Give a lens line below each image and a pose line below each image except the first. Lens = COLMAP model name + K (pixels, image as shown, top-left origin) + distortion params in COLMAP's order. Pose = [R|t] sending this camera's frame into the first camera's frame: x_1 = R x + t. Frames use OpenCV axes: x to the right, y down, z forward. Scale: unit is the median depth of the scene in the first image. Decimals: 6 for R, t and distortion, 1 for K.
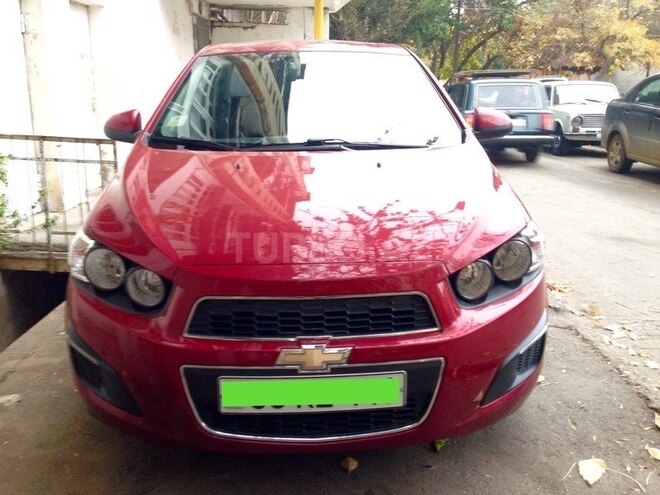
lens RADIAL K [[639.8, 0, 330.3], [0, 639.8, 248.5], [0, 0, 1]] dist [0.014385, 0.000000]
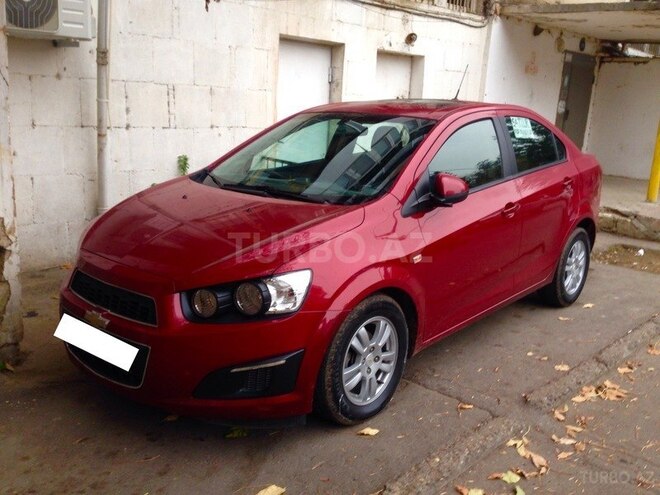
lens RADIAL K [[639.8, 0, 330.7], [0, 639.8, 246.8], [0, 0, 1]] dist [0.014385, 0.000000]
pose [[0.723346, 0.176777, -0.667473, 0.367697], [-0.200248, 0.978835, 0.042229, -0.049630], [0.660811, 0.103114, 0.743436, 0.049916]]
